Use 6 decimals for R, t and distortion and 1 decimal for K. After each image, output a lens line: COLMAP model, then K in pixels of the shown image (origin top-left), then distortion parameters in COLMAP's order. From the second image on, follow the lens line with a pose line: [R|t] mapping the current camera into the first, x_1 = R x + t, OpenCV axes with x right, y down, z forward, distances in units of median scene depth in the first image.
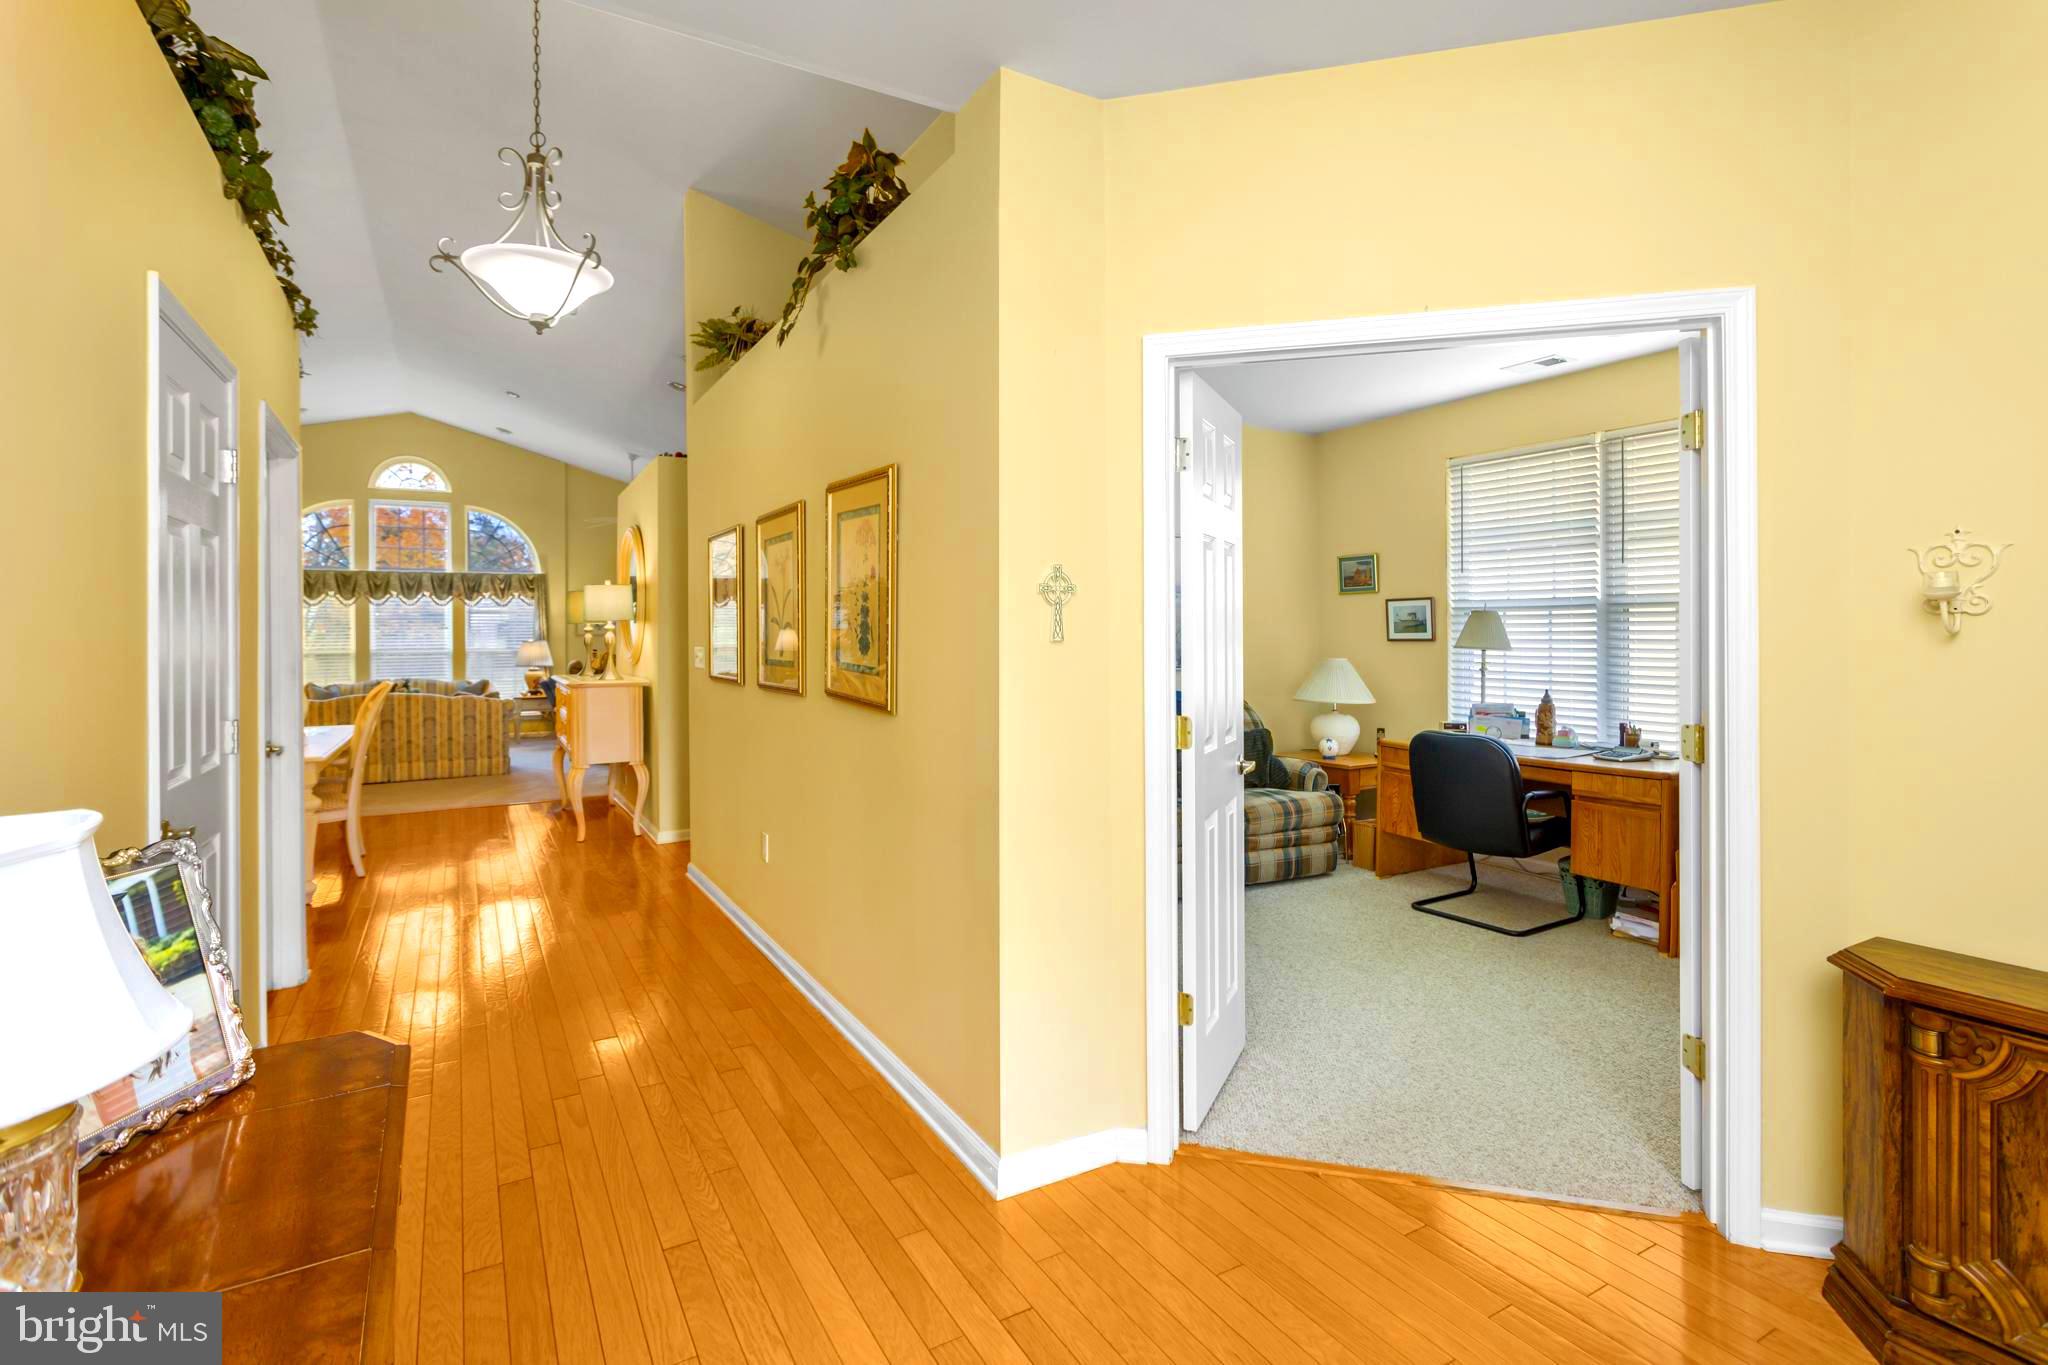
lens RADIAL K [[969.1, 0, 1018.6], [0, 969.1, 650.3], [0, 0, 1]] dist [-0.000994, -0.000245]
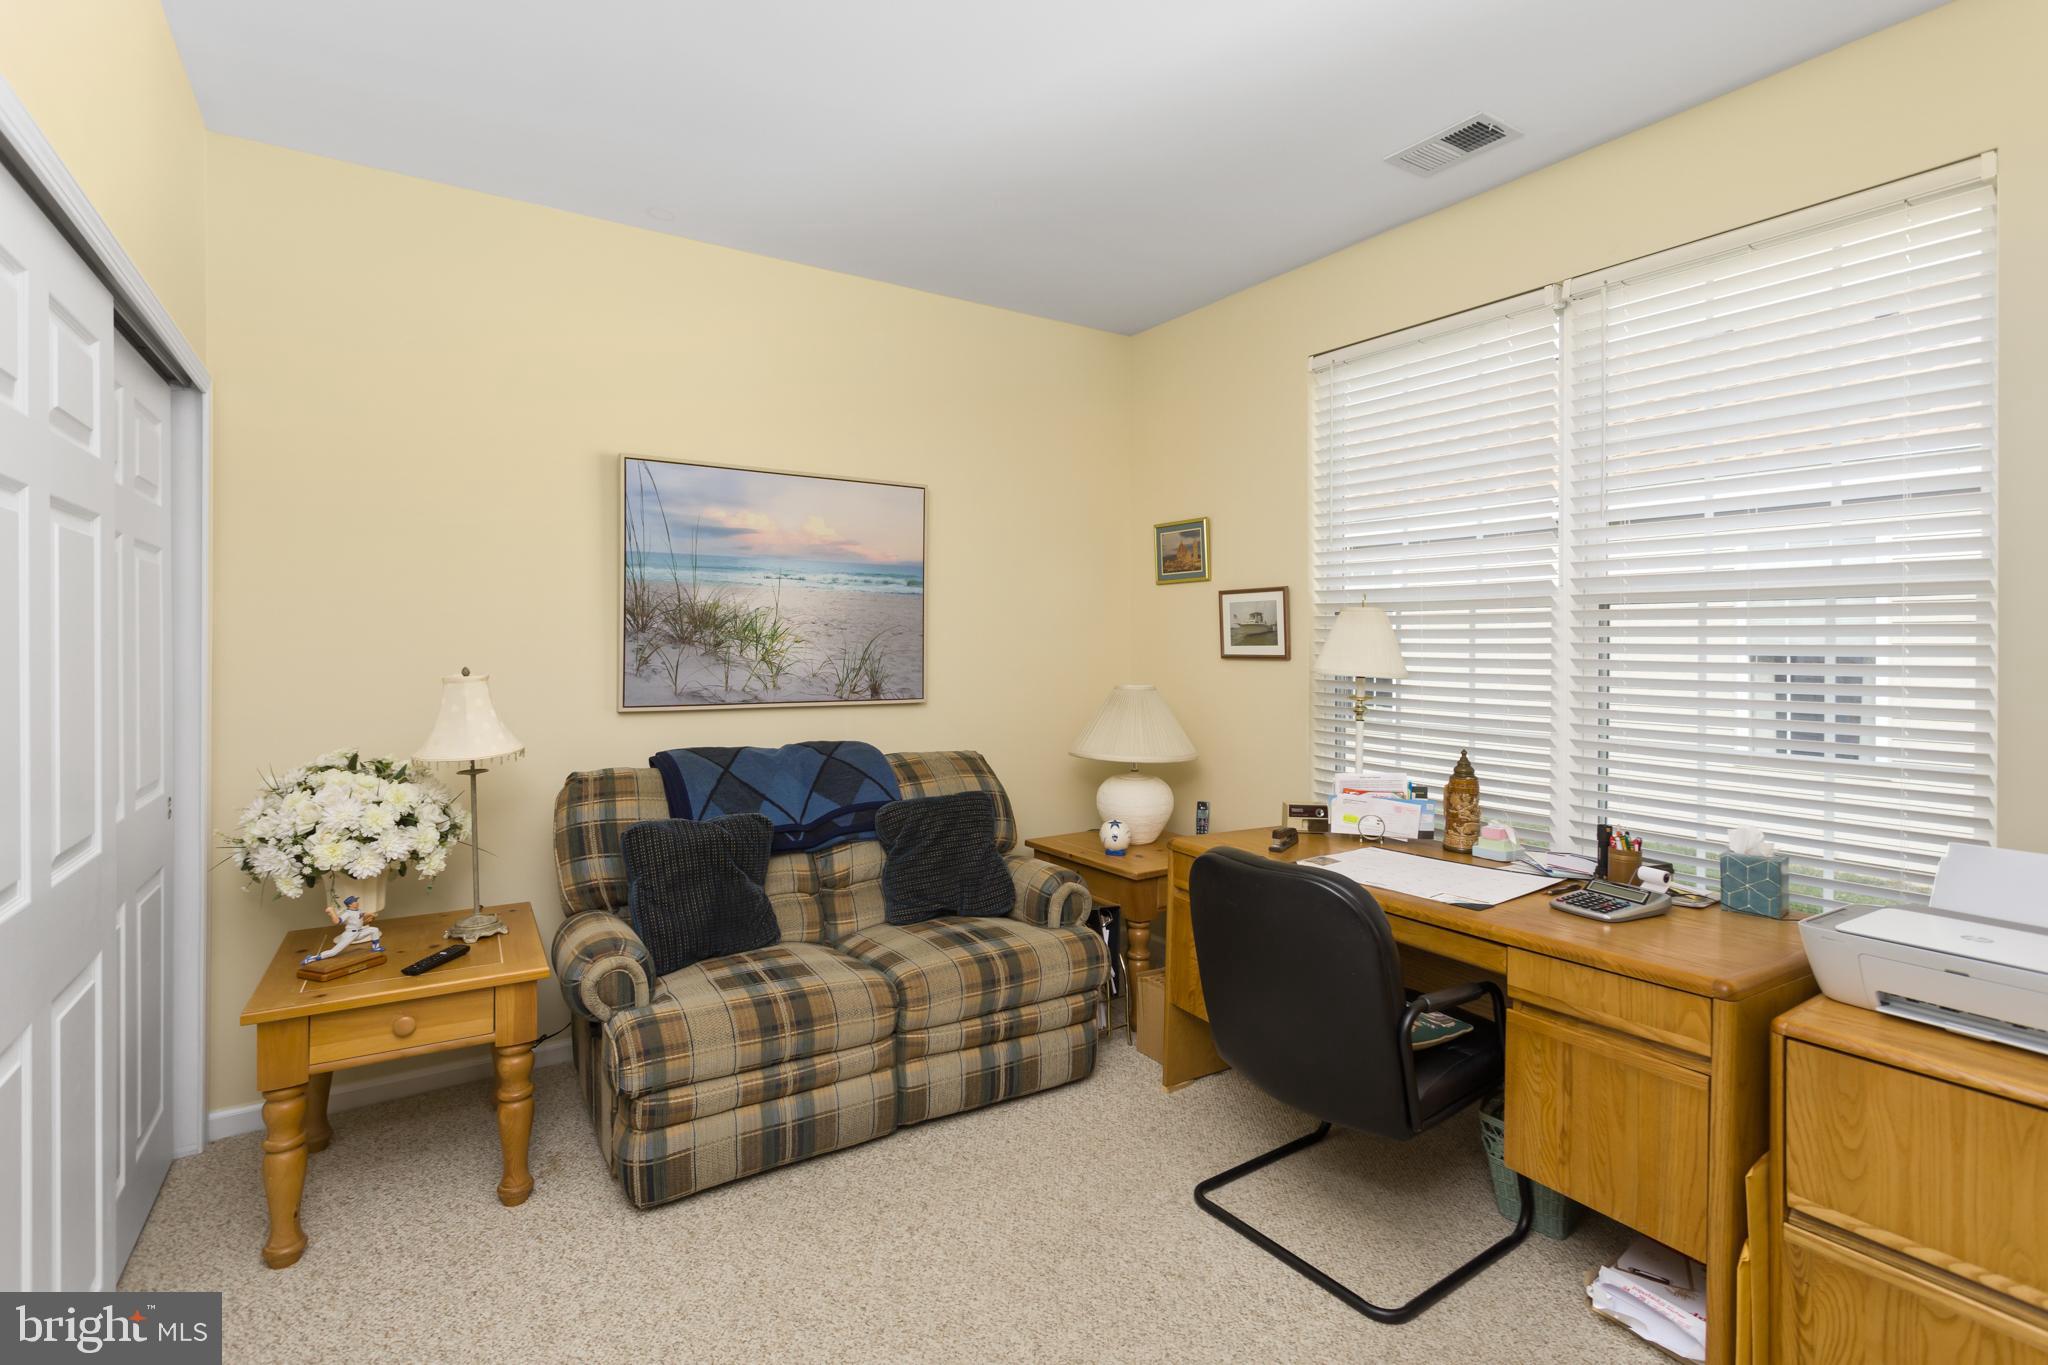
lens RADIAL K [[981.5, 0, 1027.0], [0, 981.5, 660.3], [0, 0, 1]] dist [-0.001097, 0.000166]
pose [[0.997671, 0.009709, 0.067508, 0.252382], [-0.009772, 0.999952, 0.000597, -0.008749], [-0.067499, -0.001255, 0.997719, 0.447815]]
